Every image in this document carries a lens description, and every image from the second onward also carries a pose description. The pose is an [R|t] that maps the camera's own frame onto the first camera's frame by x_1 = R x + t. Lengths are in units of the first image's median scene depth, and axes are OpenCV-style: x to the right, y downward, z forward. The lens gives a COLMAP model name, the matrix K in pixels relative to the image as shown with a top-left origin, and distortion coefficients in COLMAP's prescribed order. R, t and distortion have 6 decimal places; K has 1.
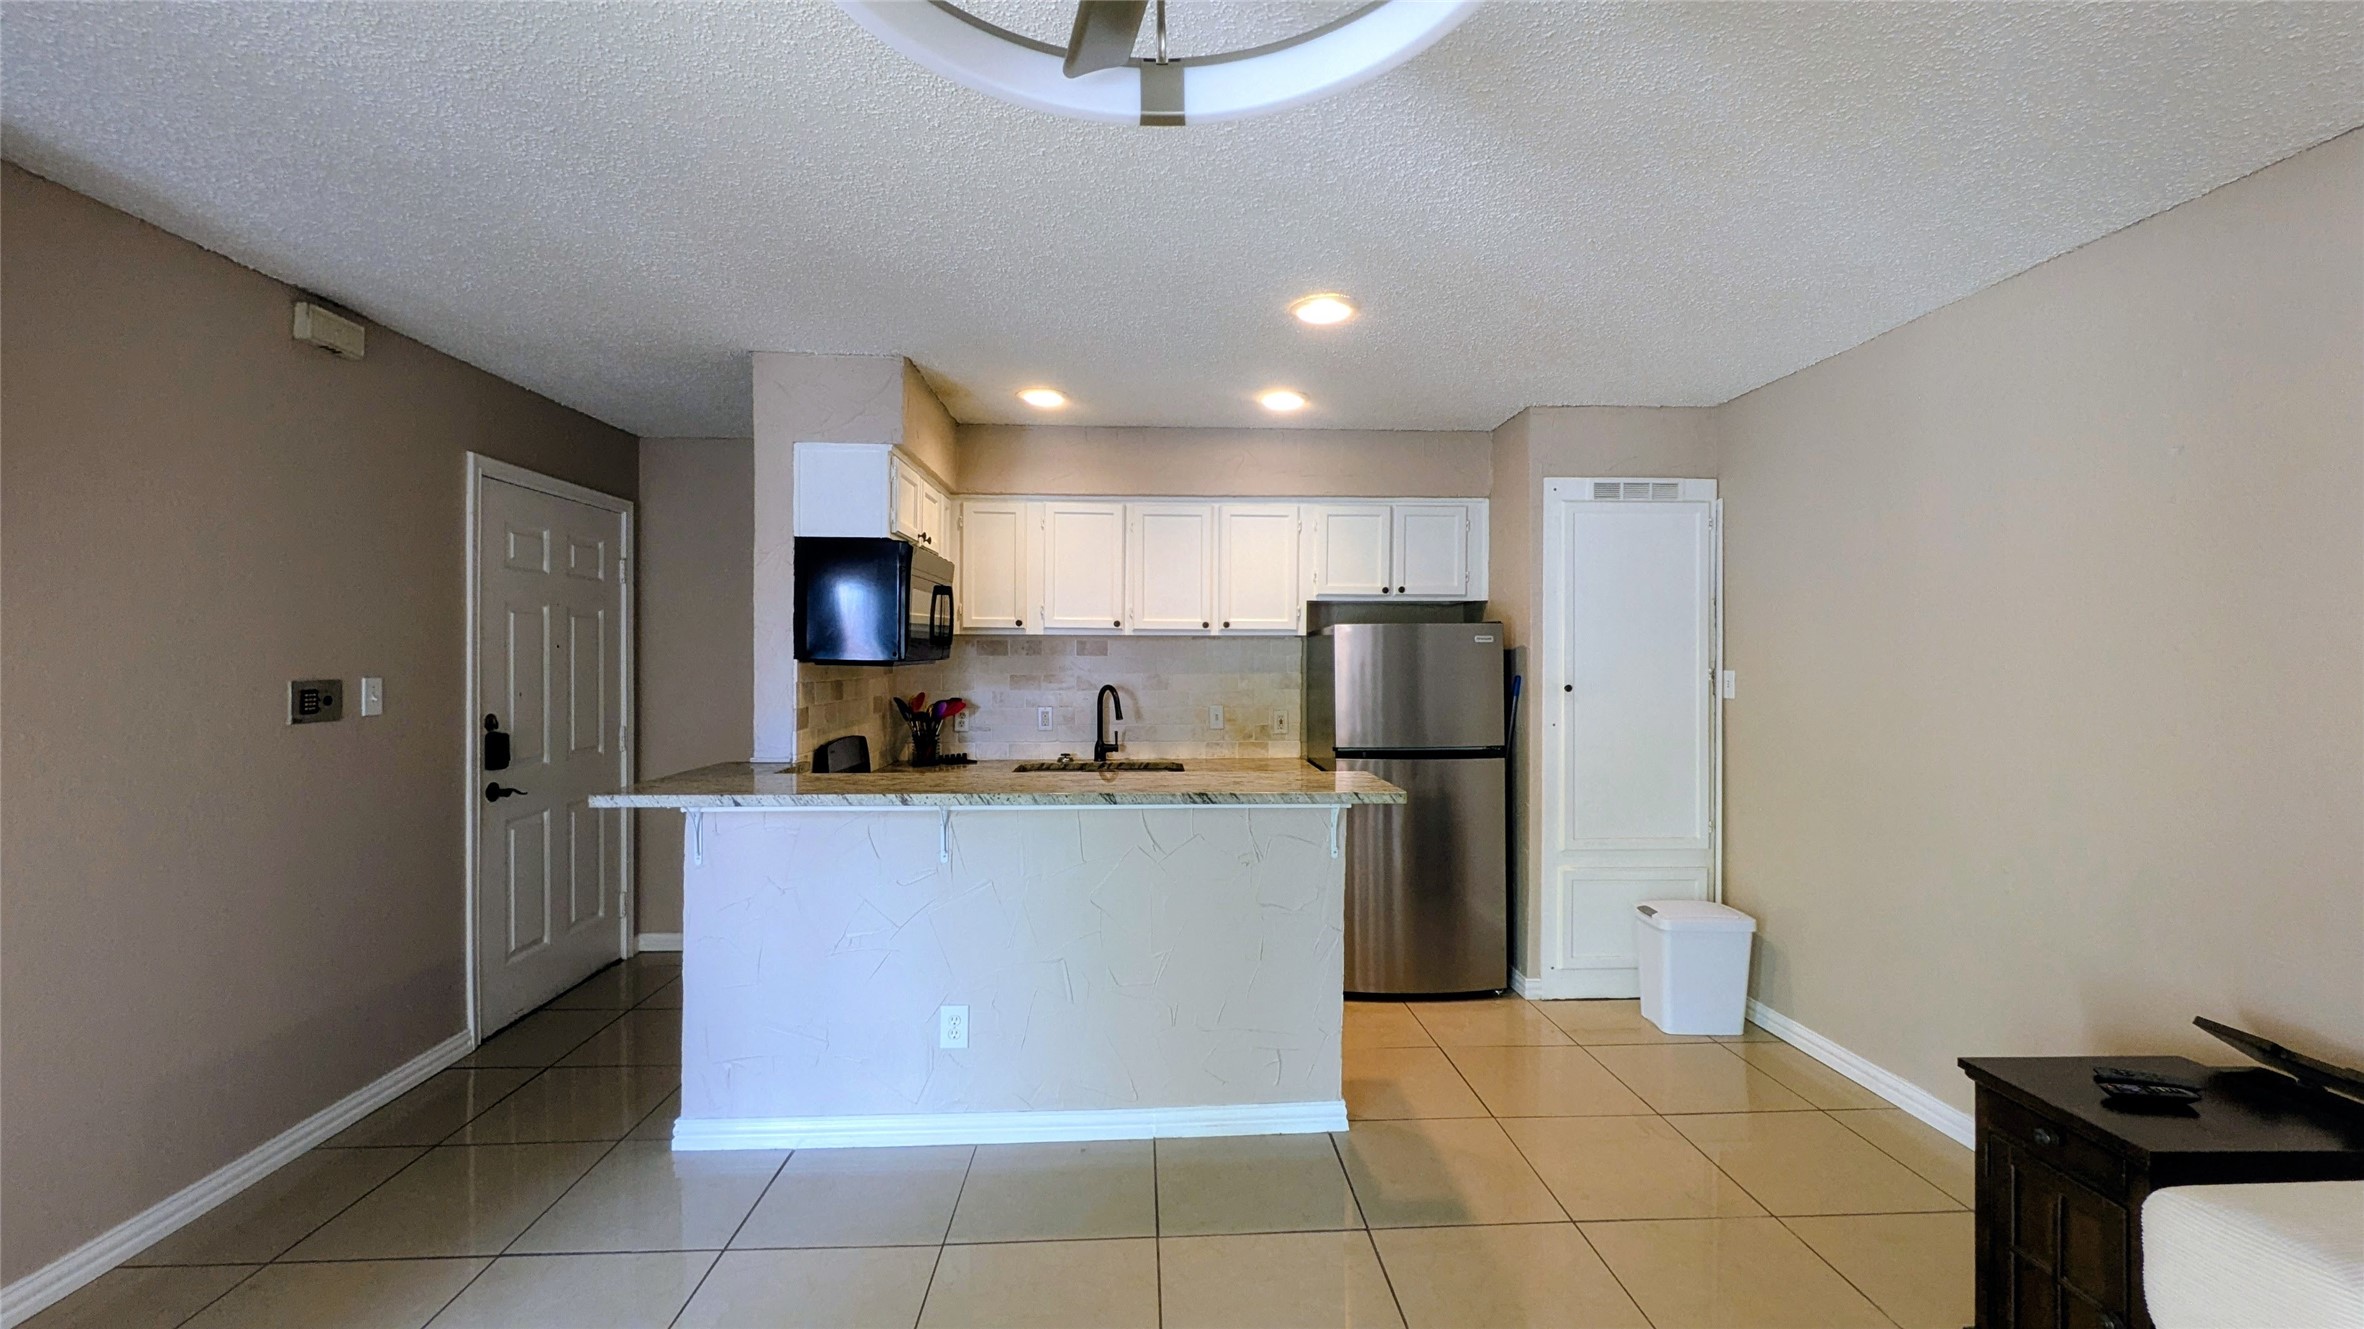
lens RADIAL K [[933.0, 0, 1187.3], [0, 933.0, 670.4], [0, 0, 1]] dist [-0.002114, 0.001081]
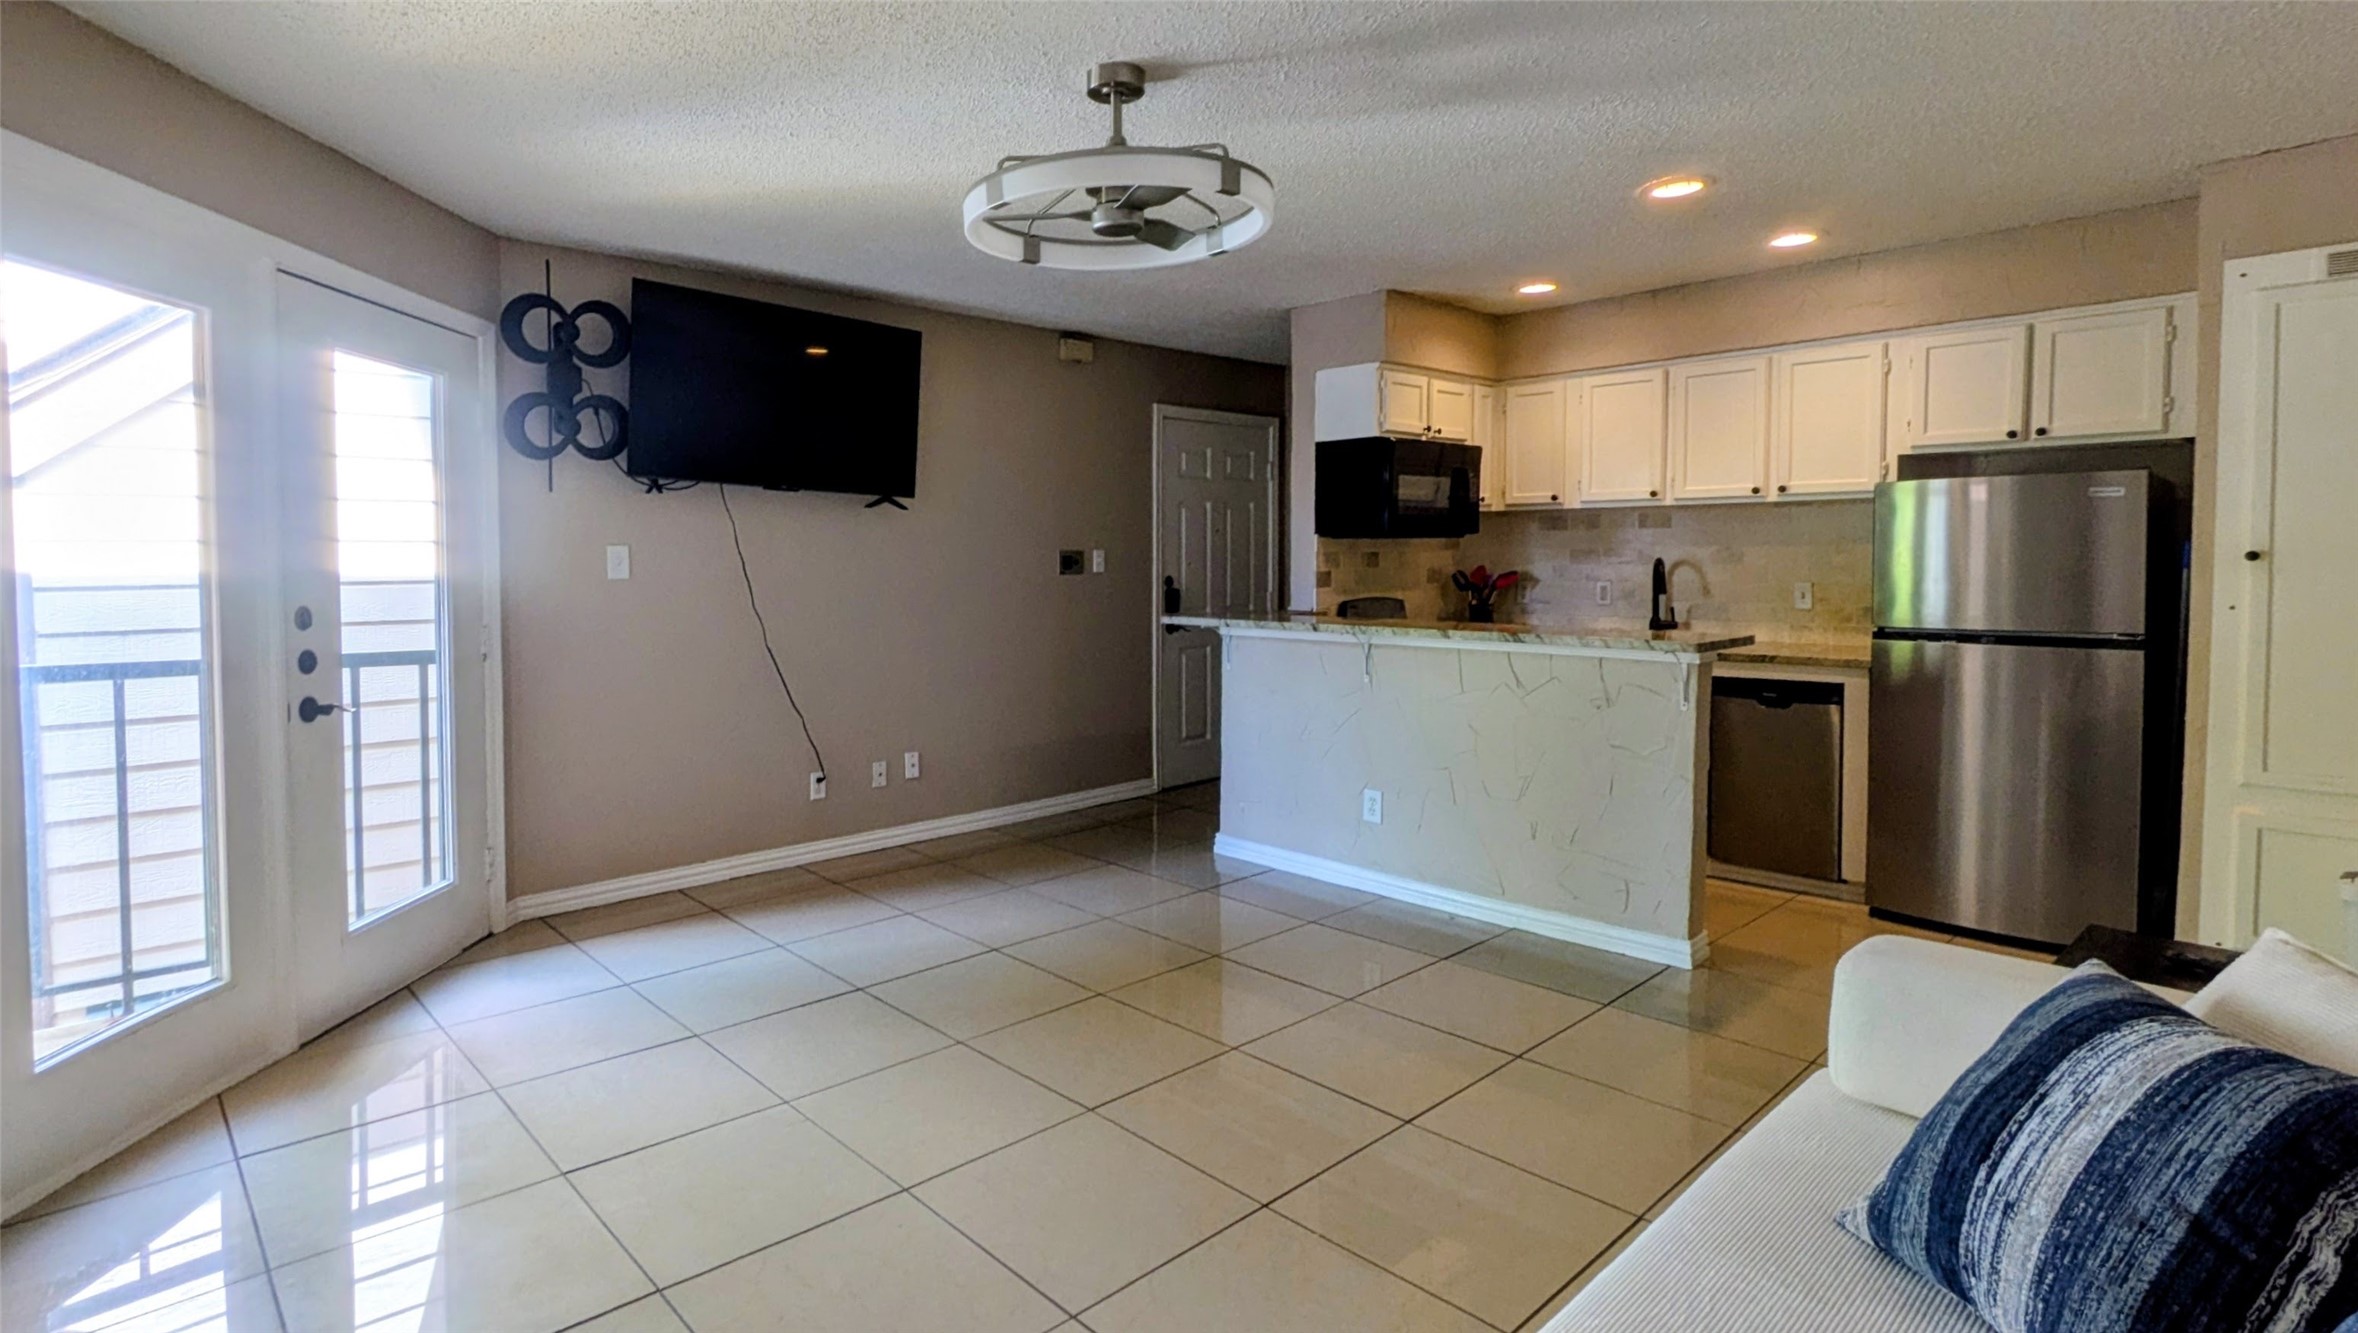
lens RADIAL K [[1126.1, 0, 1042.2], [0, 1126.1, 611.2], [0, 0, 1]] dist [-0.010660, -0.002623]
pose [[0.607285, 0.032362, -0.793825, 0.514056], [-0.001695, 0.999221, 0.039438, 0.029562], [0.794482, -0.022605, 0.606867, -0.240594]]
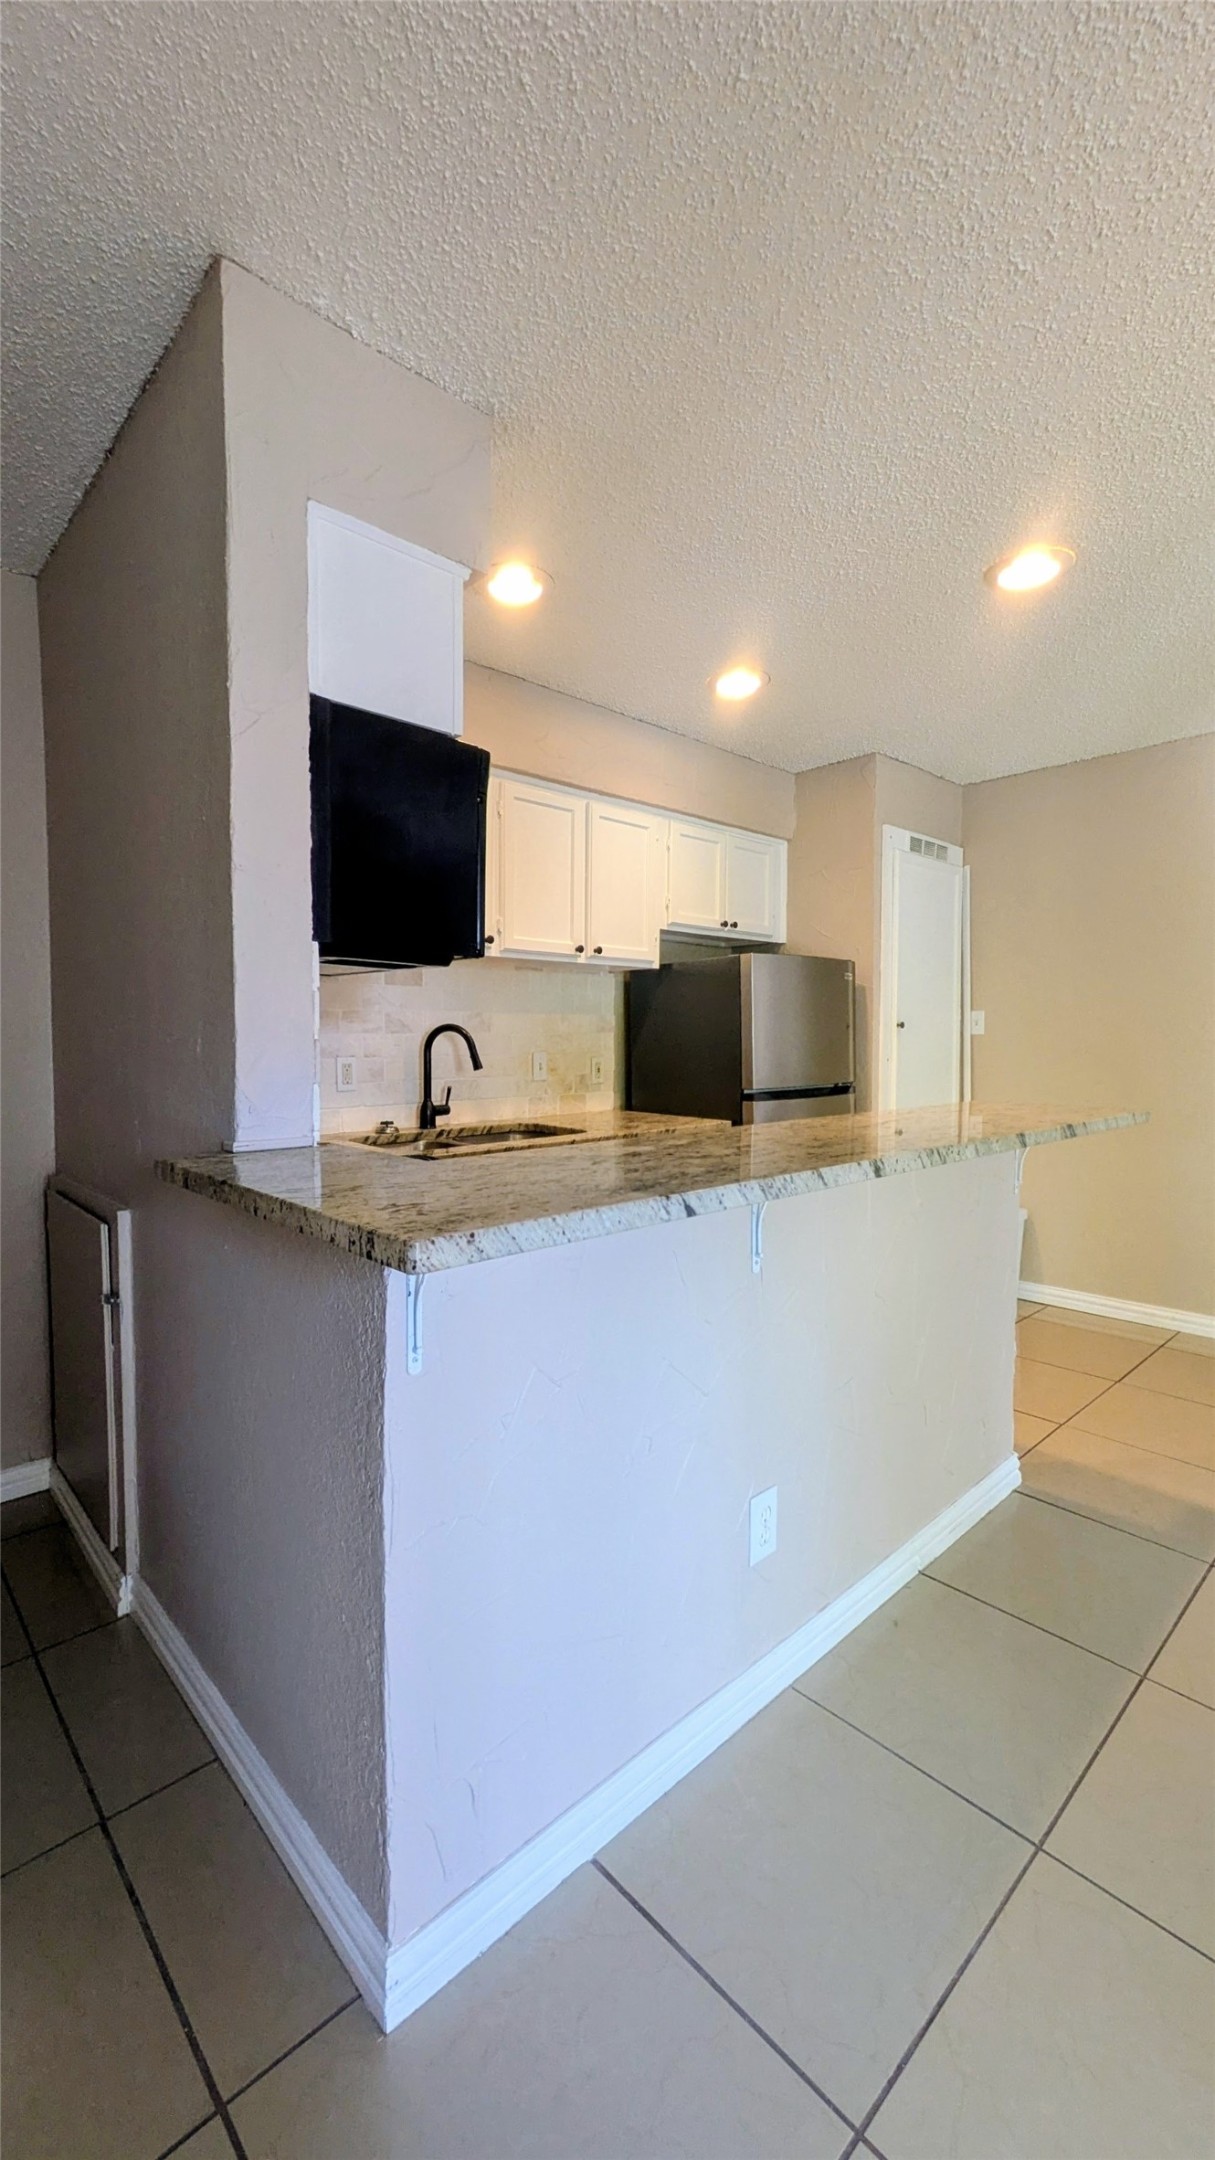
lens RADIAL K [[852.5, 0, 577.3], [0, 852.5, 1088.5], [0, 0, 1]] dist [-0.002114, 0.001081]
pose [[0.789905, -0.039478, 0.611957, -0.489227], [0.011564, 0.998707, 0.049501, 0.038916], [-0.613120, -0.032024, 0.789341, 0.445085]]
